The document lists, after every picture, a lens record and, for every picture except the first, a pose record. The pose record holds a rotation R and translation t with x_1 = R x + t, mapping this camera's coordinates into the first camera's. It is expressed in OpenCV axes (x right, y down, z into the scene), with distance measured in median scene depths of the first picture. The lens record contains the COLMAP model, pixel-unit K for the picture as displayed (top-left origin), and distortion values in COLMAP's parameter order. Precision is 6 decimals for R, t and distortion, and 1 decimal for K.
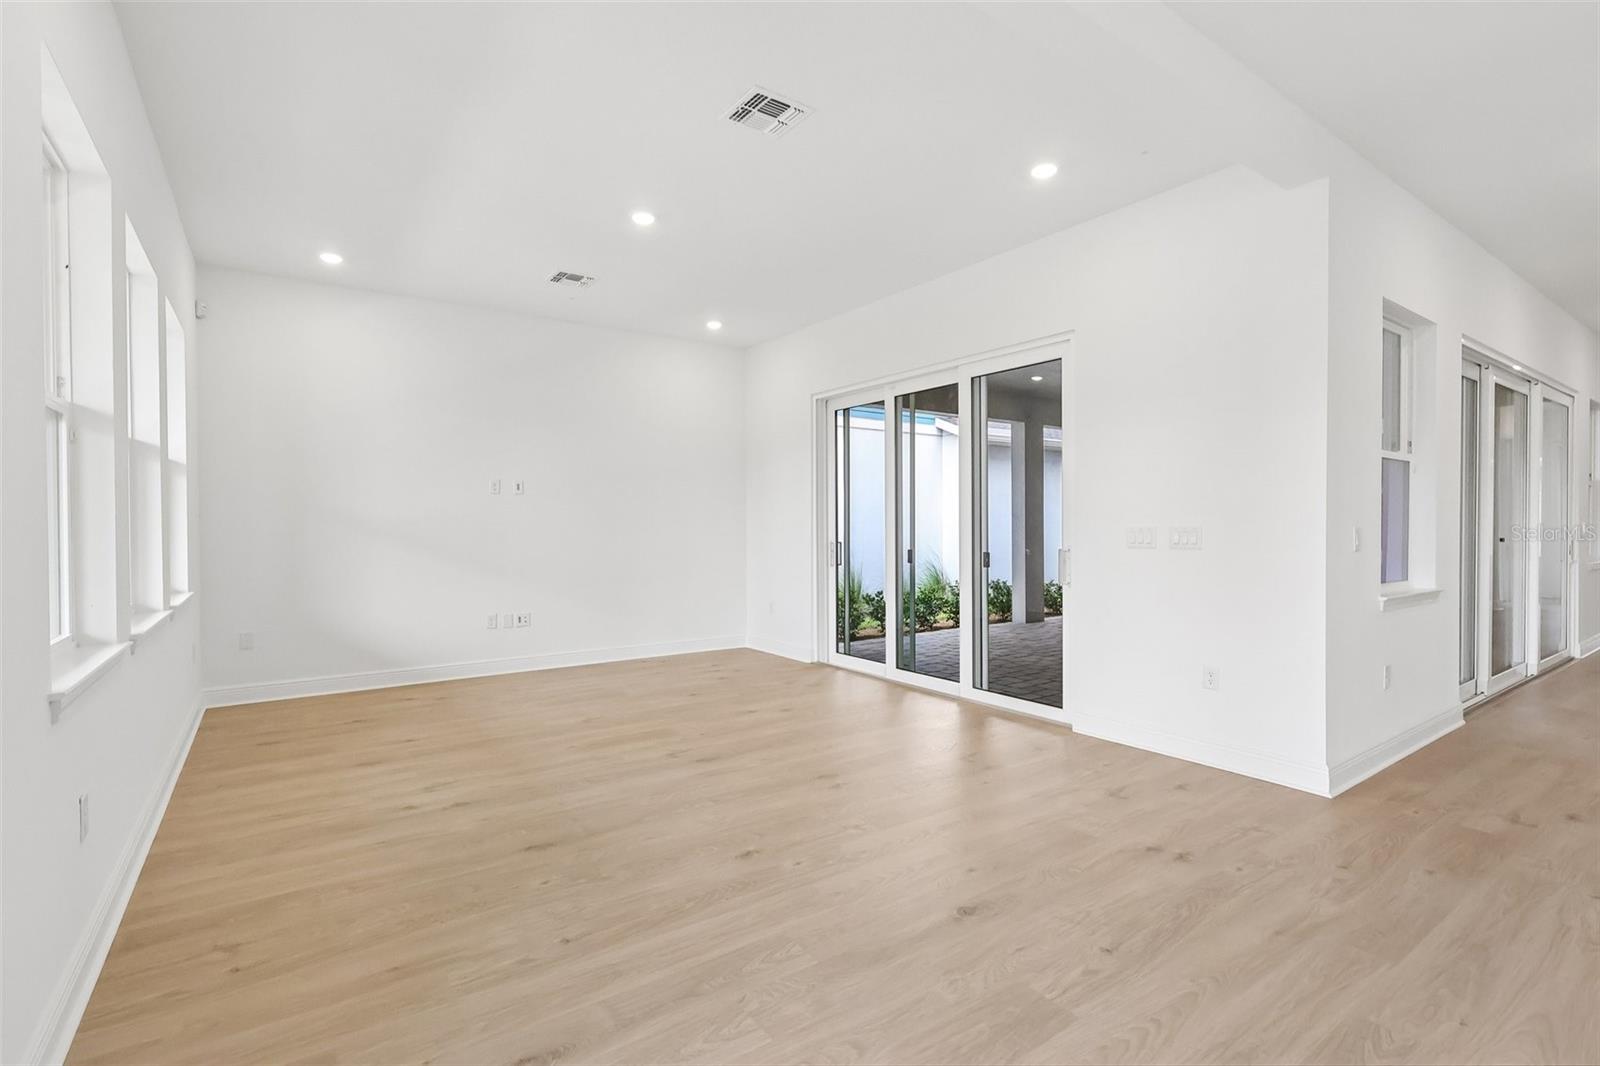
lens RADIAL K [[744.7, 0, 805.6], [0, 744.7, 532.8], [0, 0, 1]] dist [-0.015562, 0.000389]
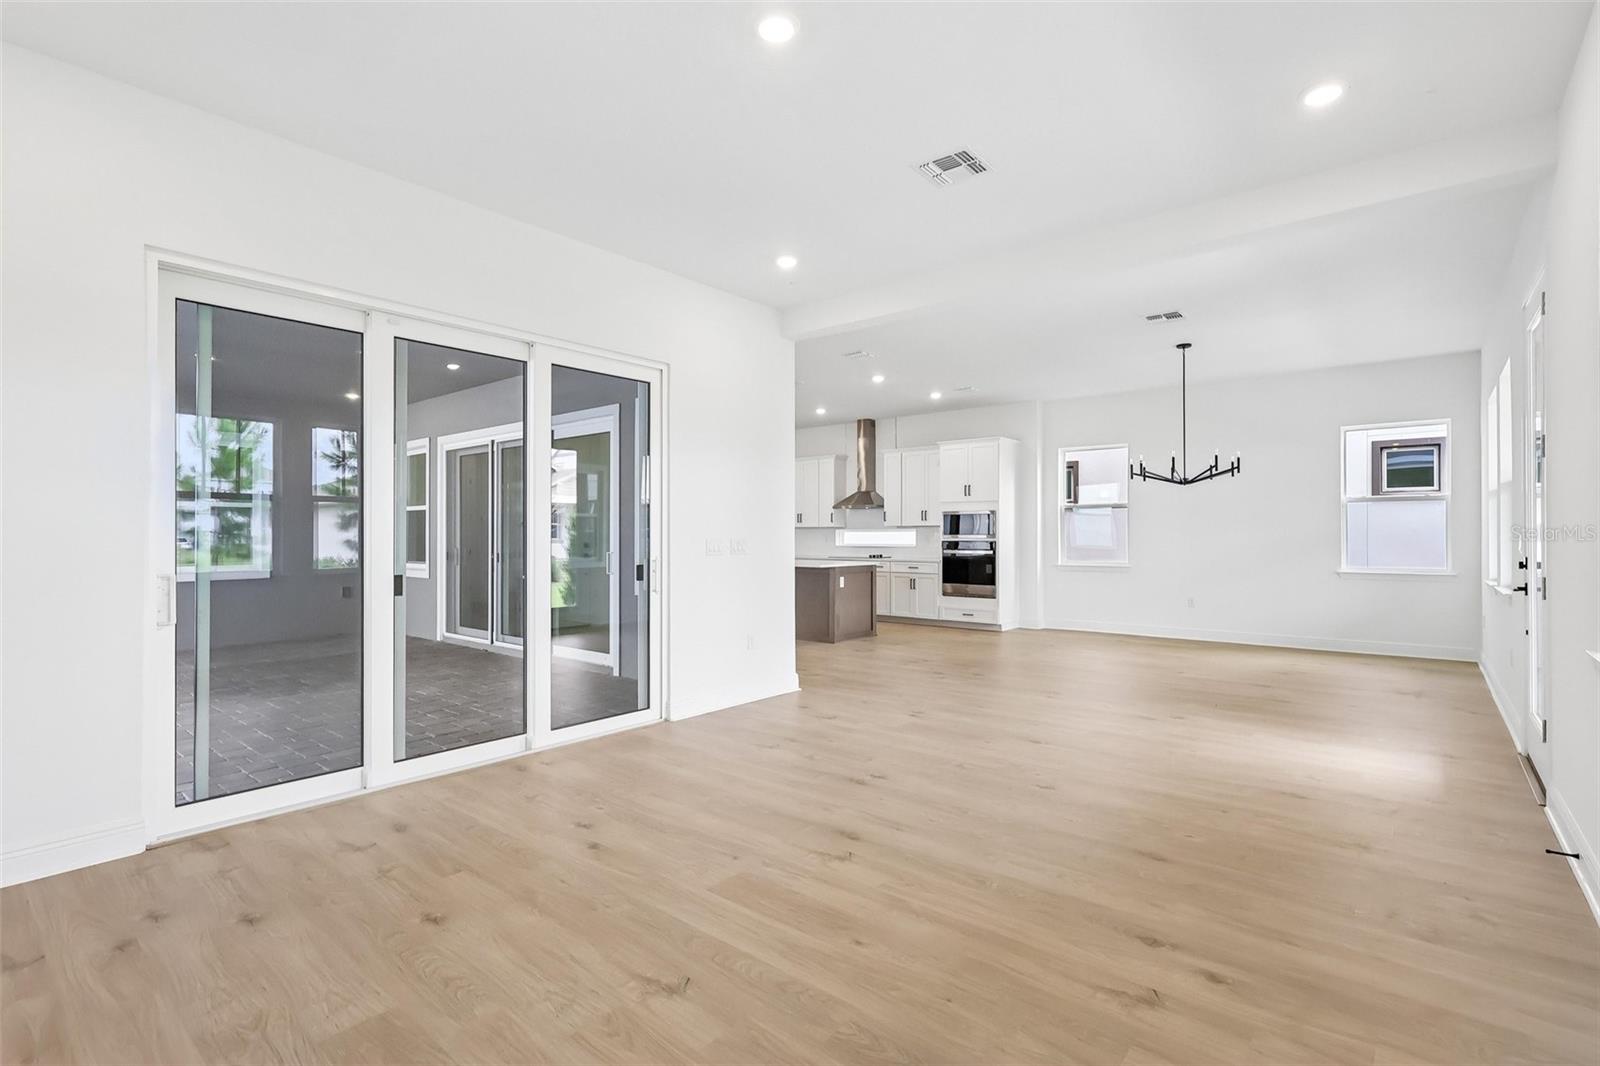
lens RADIAL K [[744.7, 0, 802.2], [0, 744.7, 531.3], [0, 0, 1]] dist [-0.015562, 0.000389]
pose [[-0.255474, 0.011180, 0.966751, -0.870317], [0.017310, 0.999826, -0.006988, -0.008674], [-0.966661, 0.014950, -0.255623, 1.231104]]
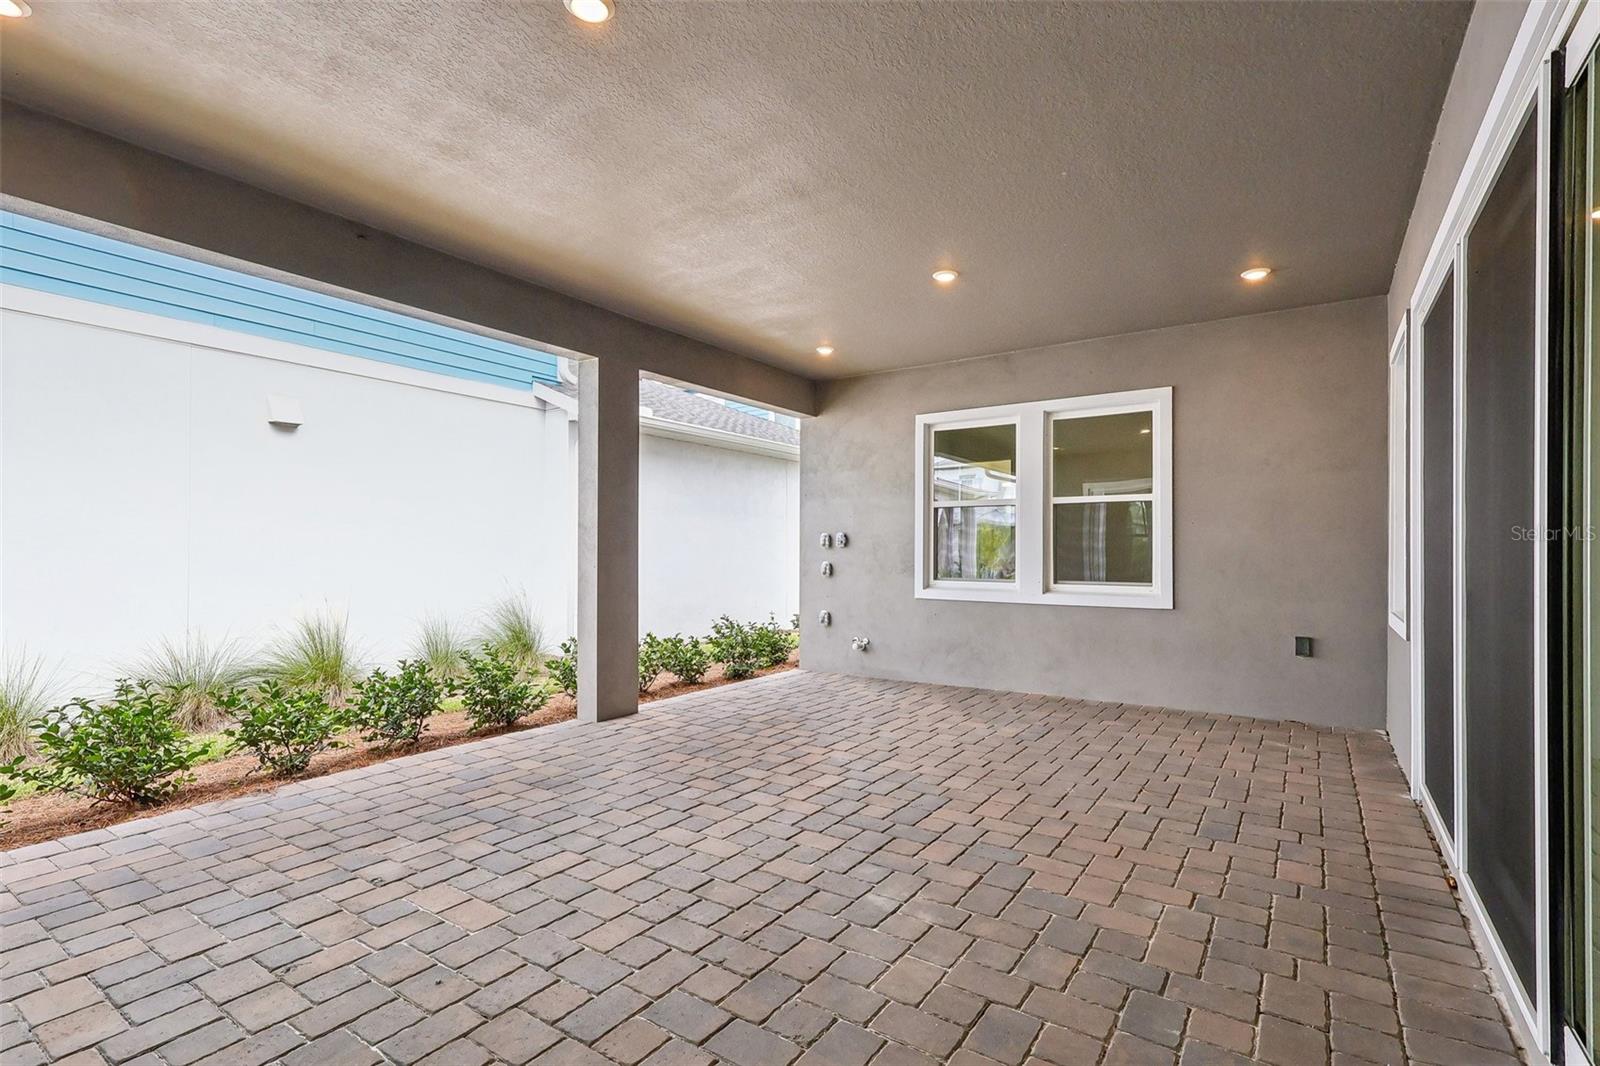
lens RADIAL K [[744.7, 0, 798.2], [0, 744.7, 540.5], [0, 0, 1]] dist [-0.015562, 0.000389]
pose [[0.938089, 0.007842, 0.346306, 0.280907], [-0.001273, 0.999815, -0.019192, -0.001839], [-0.346392, 0.017563, 0.937925, 0.507970]]
